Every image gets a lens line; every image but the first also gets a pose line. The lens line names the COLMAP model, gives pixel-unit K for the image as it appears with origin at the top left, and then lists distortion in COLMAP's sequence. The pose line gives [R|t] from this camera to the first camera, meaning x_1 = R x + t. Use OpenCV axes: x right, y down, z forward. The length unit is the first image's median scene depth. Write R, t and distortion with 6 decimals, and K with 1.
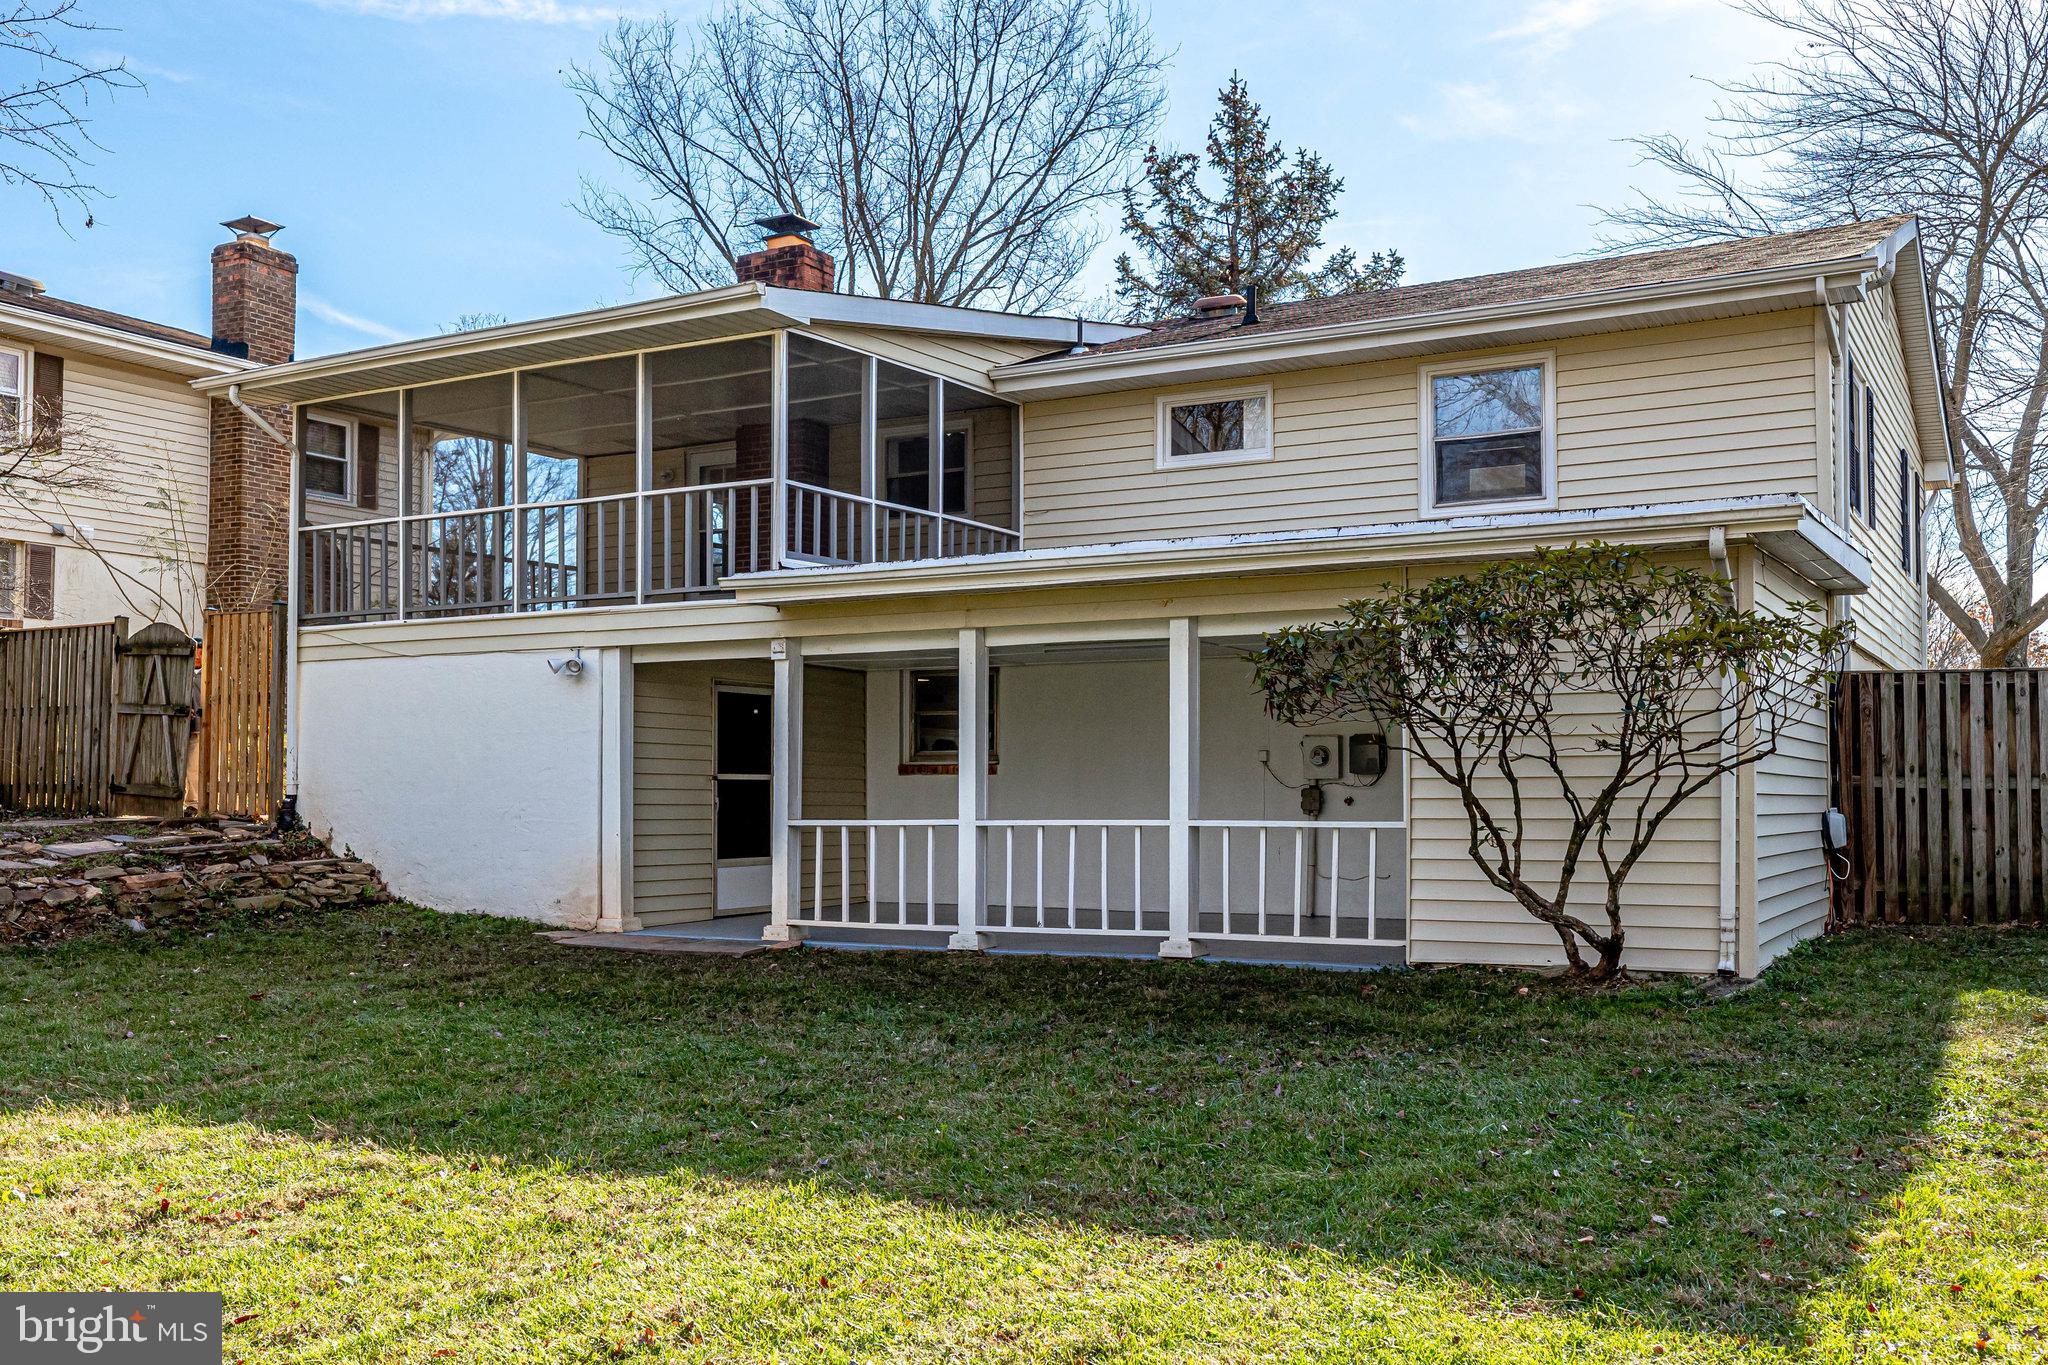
lens RADIAL K [[1823.9, 0, 1021.6], [0, 1823.9, 641.8], [0, 0, 1]] dist [0.006693, 0.010418]
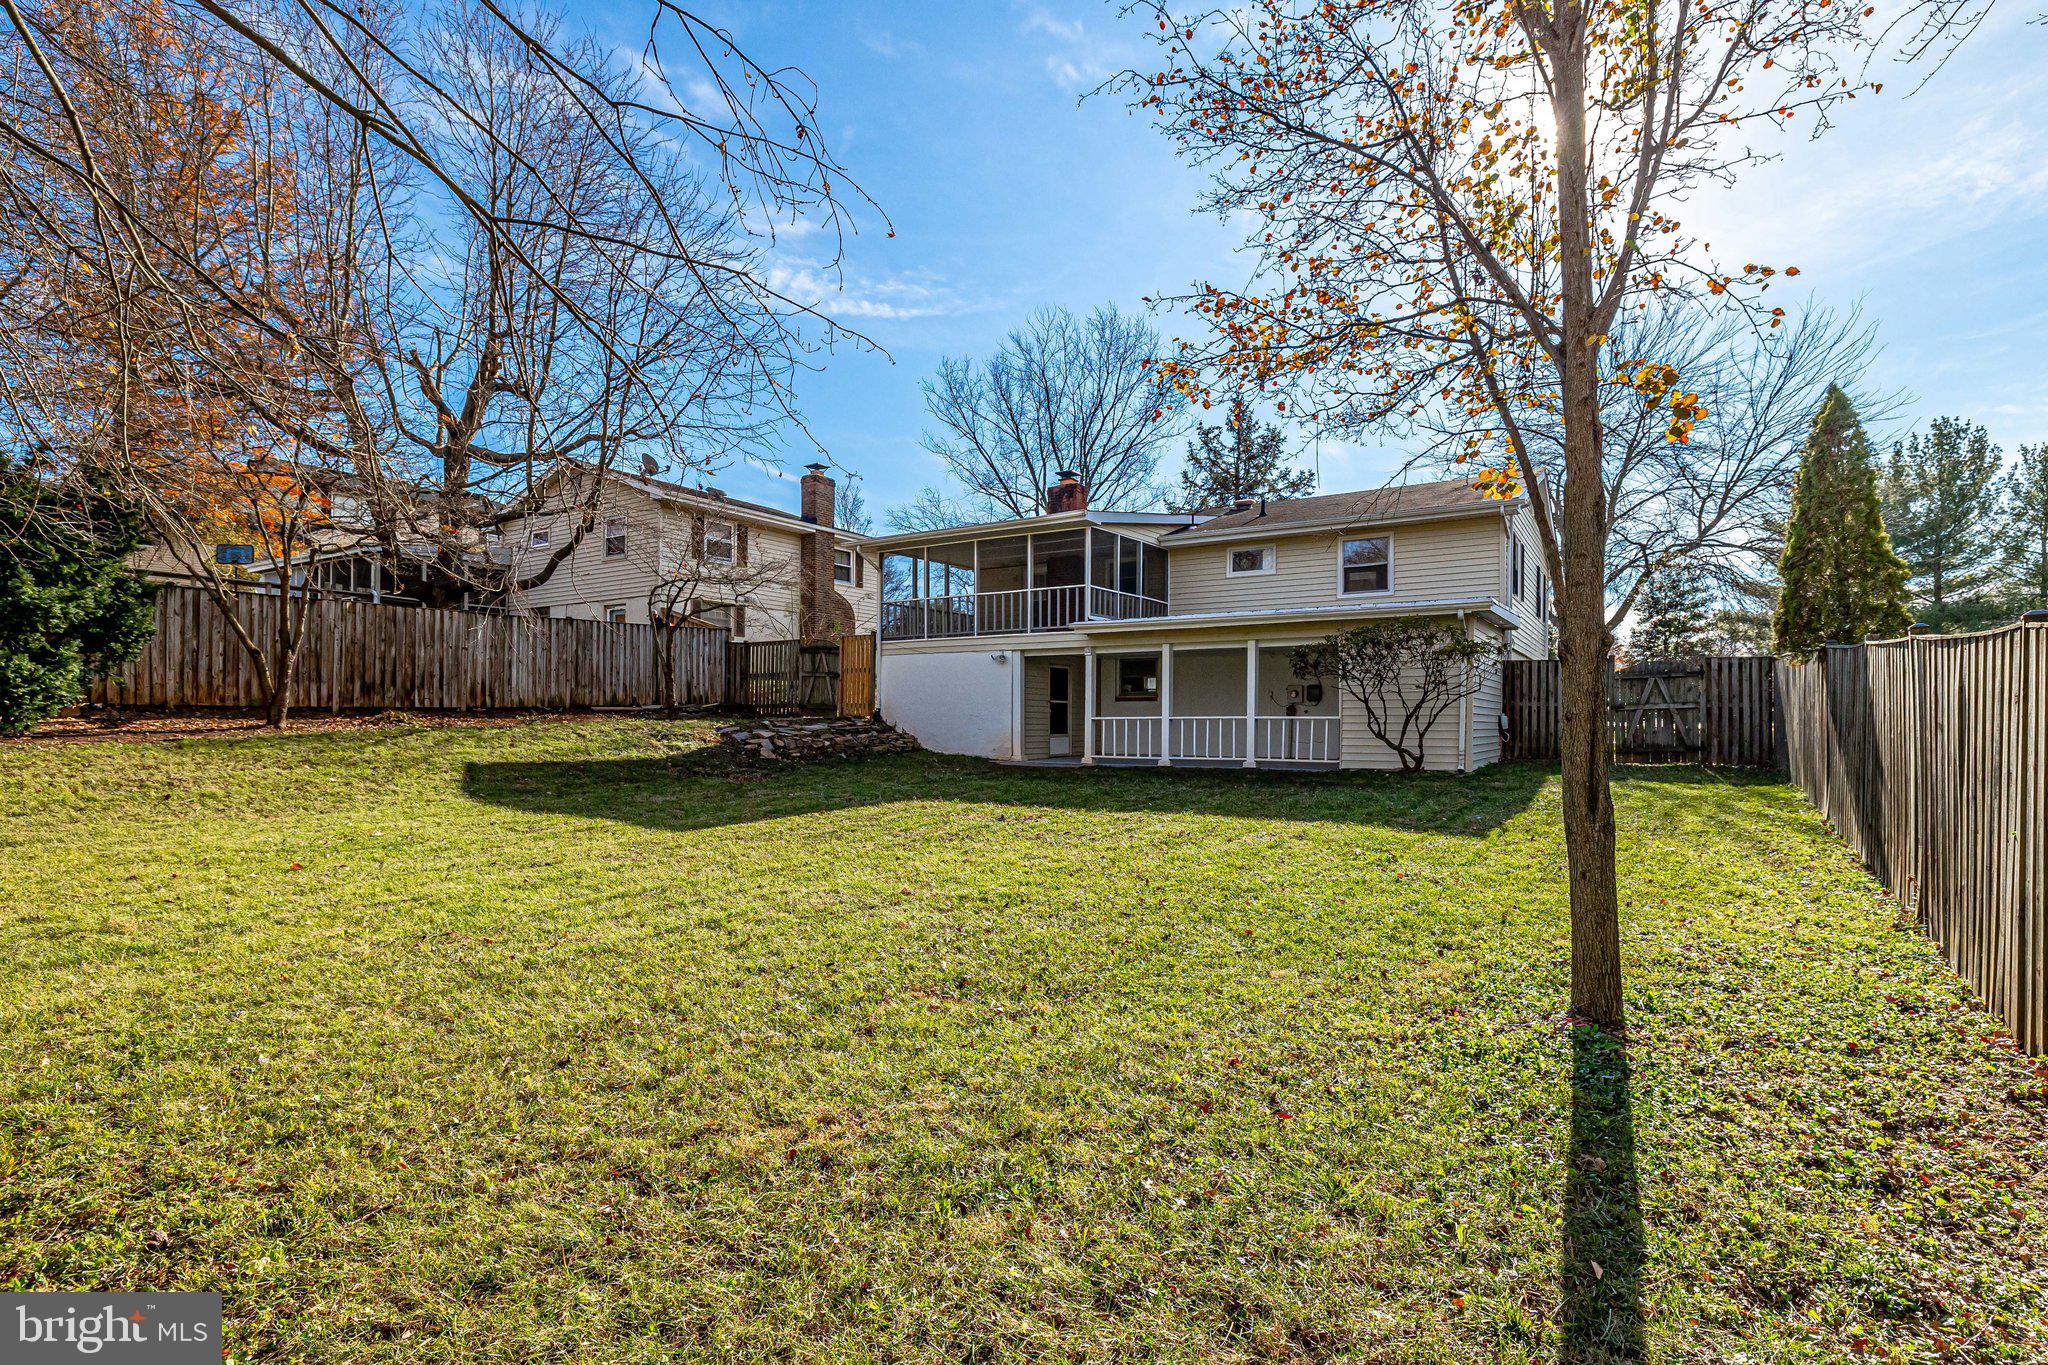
lens RADIAL K [[990.4, 0, 1024.0], [0, 990.4, 682.5], [0, 0, 1]] dist [0.000494, 0.000026]
pose [[0.999154, 0.002062, -0.041081, -0.148595], [-0.000329, 0.999111, 0.042148, -0.009675], [0.041132, -0.042099, 0.998266, -0.360613]]
